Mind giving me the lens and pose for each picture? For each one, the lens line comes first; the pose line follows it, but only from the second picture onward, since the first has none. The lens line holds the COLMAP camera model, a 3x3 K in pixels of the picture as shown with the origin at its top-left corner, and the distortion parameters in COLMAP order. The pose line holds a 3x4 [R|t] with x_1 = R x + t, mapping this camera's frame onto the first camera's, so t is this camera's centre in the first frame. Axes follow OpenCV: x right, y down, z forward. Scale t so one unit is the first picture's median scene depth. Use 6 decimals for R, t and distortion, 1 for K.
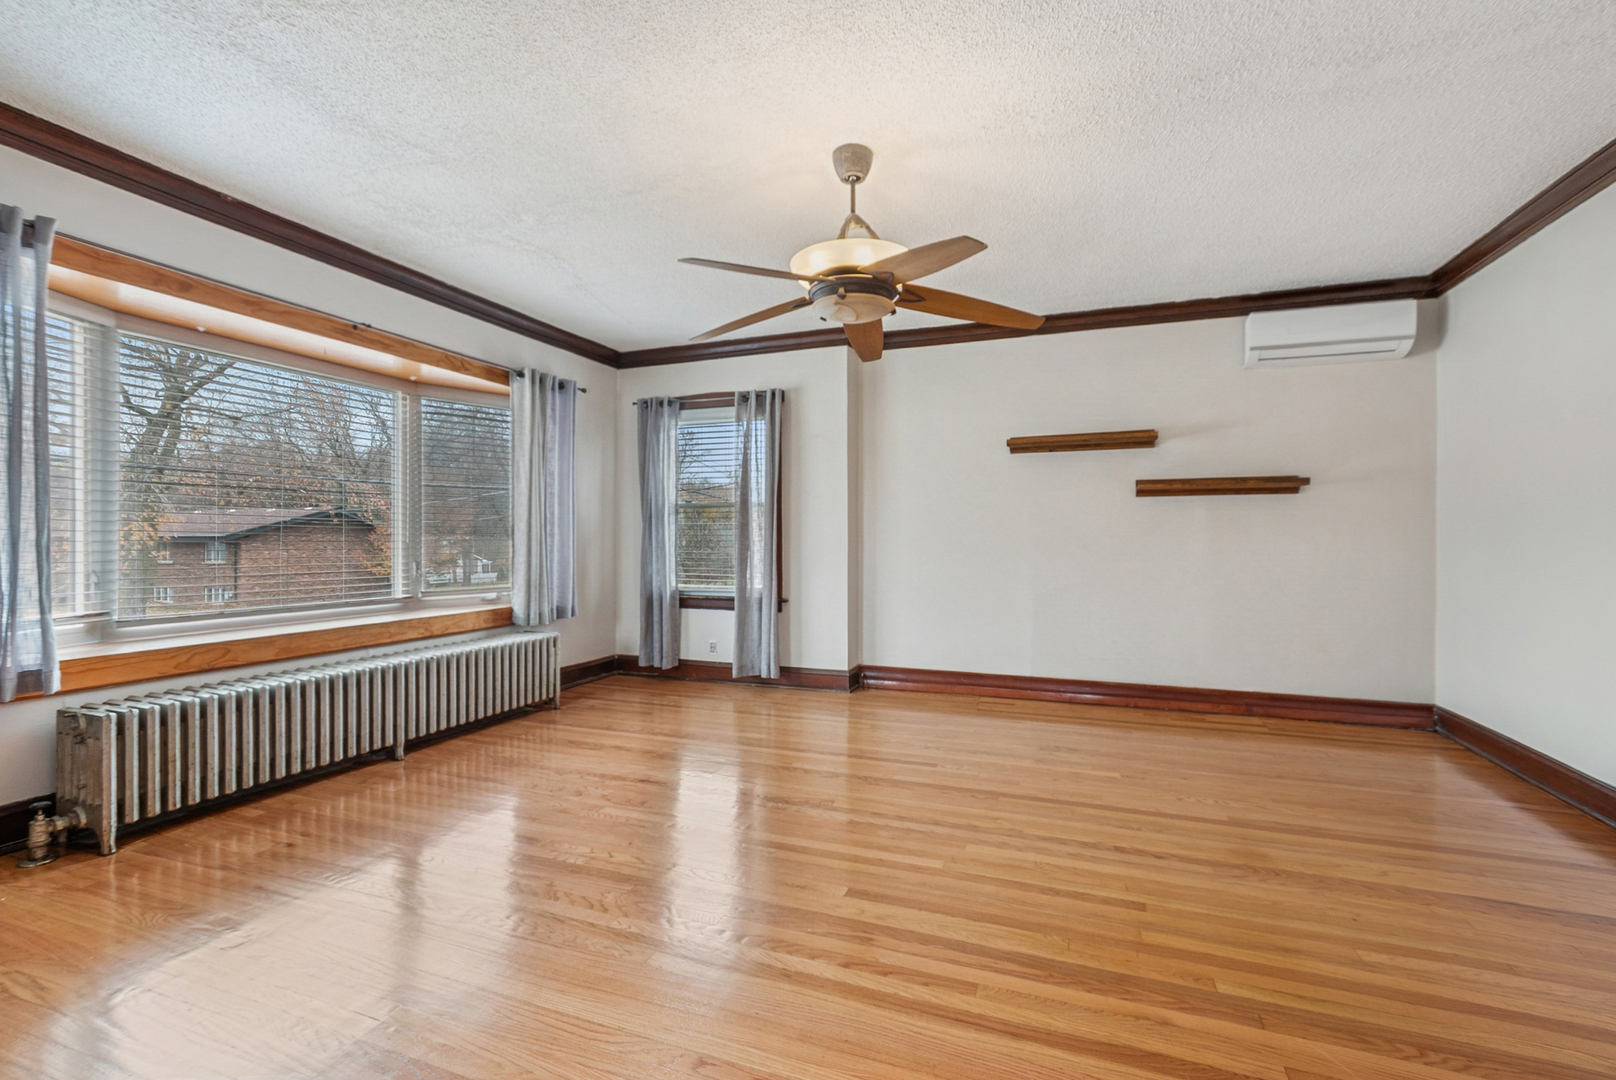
lens RADIAL K [[702.6, 0, 837.0], [0, 702.6, 539.9], [0, 0, 1]] dist [-0.002540, -0.000285]
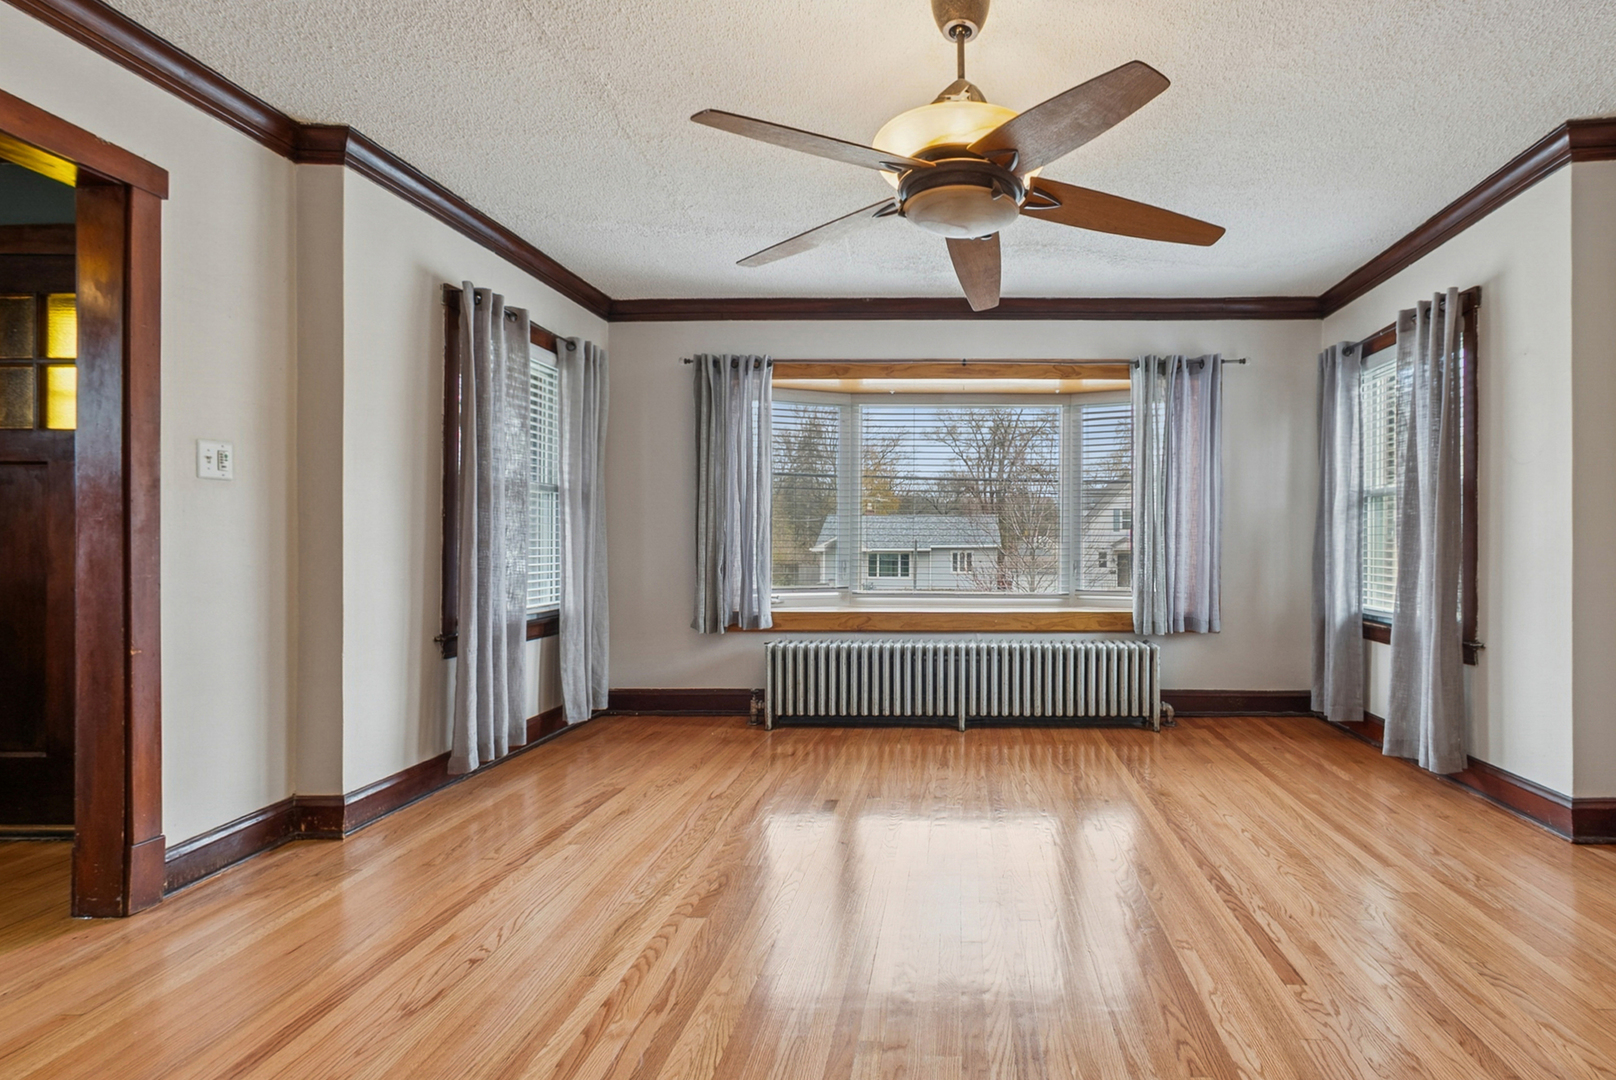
lens RADIAL K [[702.6, 0, 811.6], [0, 702.6, 542.0], [0, 0, 1]] dist [-0.002540, -0.000285]
pose [[0.331640, 0.002624, -0.943403, 0.294871], [-0.002208, 0.999996, 0.002005, -0.000304], [0.943404, 0.001418, 0.331644, 0.289422]]
